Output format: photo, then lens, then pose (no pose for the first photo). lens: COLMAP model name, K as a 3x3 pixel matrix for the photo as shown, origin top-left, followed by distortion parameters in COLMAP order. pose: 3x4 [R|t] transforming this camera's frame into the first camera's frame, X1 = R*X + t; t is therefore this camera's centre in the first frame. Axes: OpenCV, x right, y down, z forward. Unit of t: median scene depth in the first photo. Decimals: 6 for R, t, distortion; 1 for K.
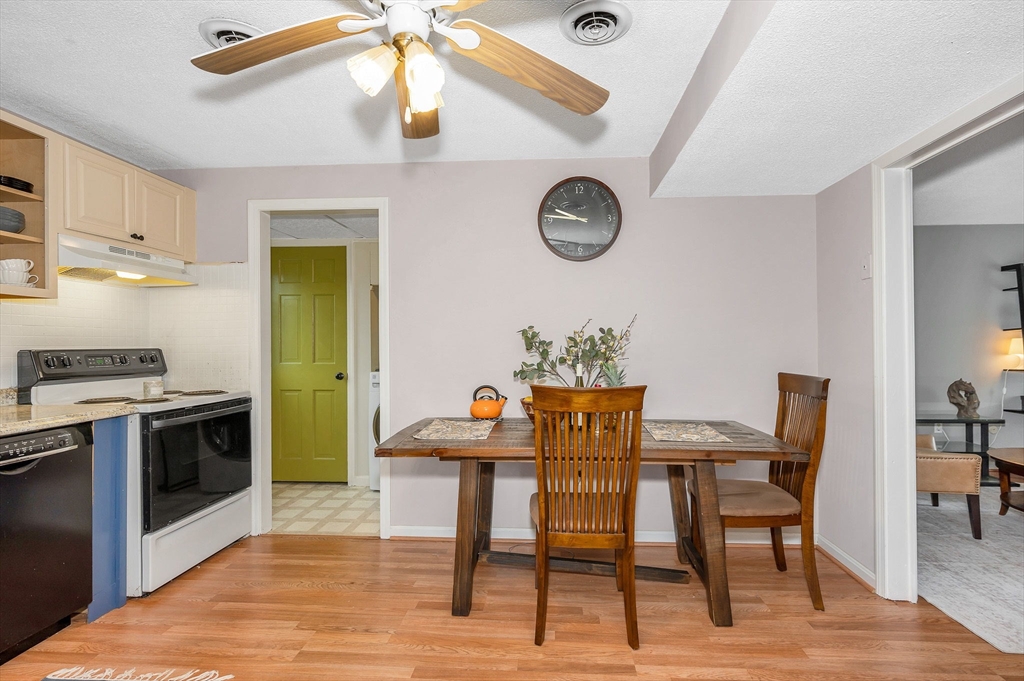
lens RADIAL K [[465.1, 0, 514.2], [0, 465.1, 344.1], [0, 0, 1]] dist [-0.001698, 0.000283]
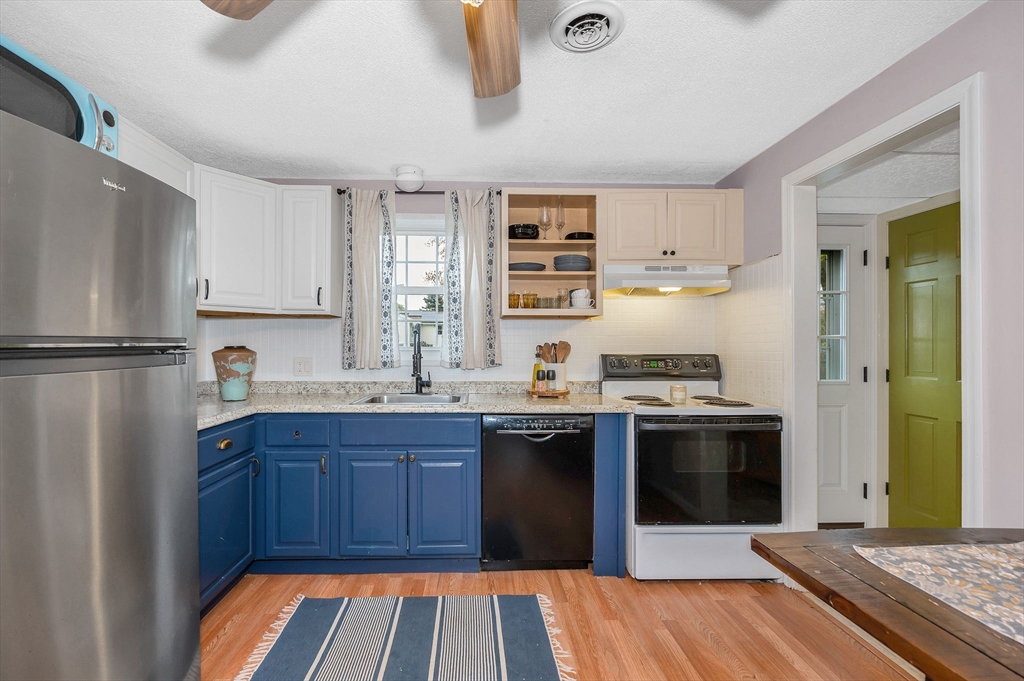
lens RADIAL K [[438.9, 0, 487.7], [0, 438.9, 345.1], [0, 0, 1]] dist [0.003320, 0.000806]
pose [[0.126148, 0.000791, -0.992011, 0.165452], [-0.003014, 0.999995, 0.000414, -0.011805], [0.992007, 0.002938, 0.126150, 0.444218]]
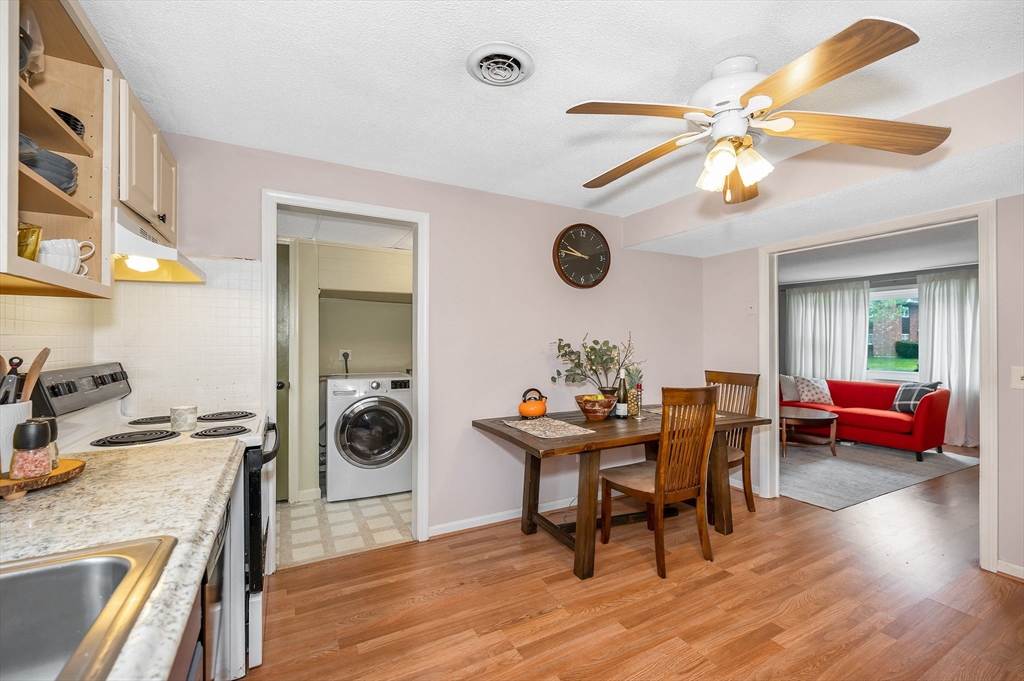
lens RADIAL K [[406.8, 0, 497.3], [0, 406.8, 337.9], [0, 0, 1]] dist [0.001676, 0.000059]
pose [[0.862649, 0.007228, 0.505751, -0.671961], [-0.004704, 0.999969, -0.006267, -0.033174], [-0.505781, 0.003027, 0.862657, 0.145965]]
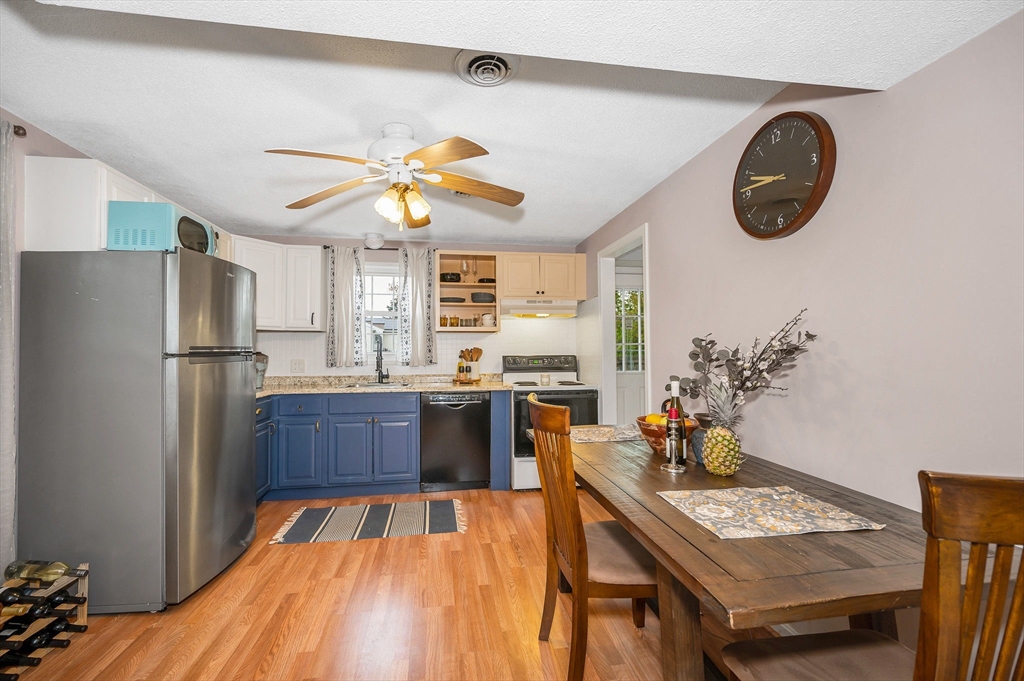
lens RADIAL K [[406.8, 0, 507.3], [0, 406.8, 340.7], [0, 0, 1]] dist [0.001676, 0.000059]
pose [[0.265483, -0.024229, -0.963811, 0.651166], [0.003202, 0.999701, -0.024249, -0.008961], [0.964110, 0.003351, 0.265481, 0.464639]]
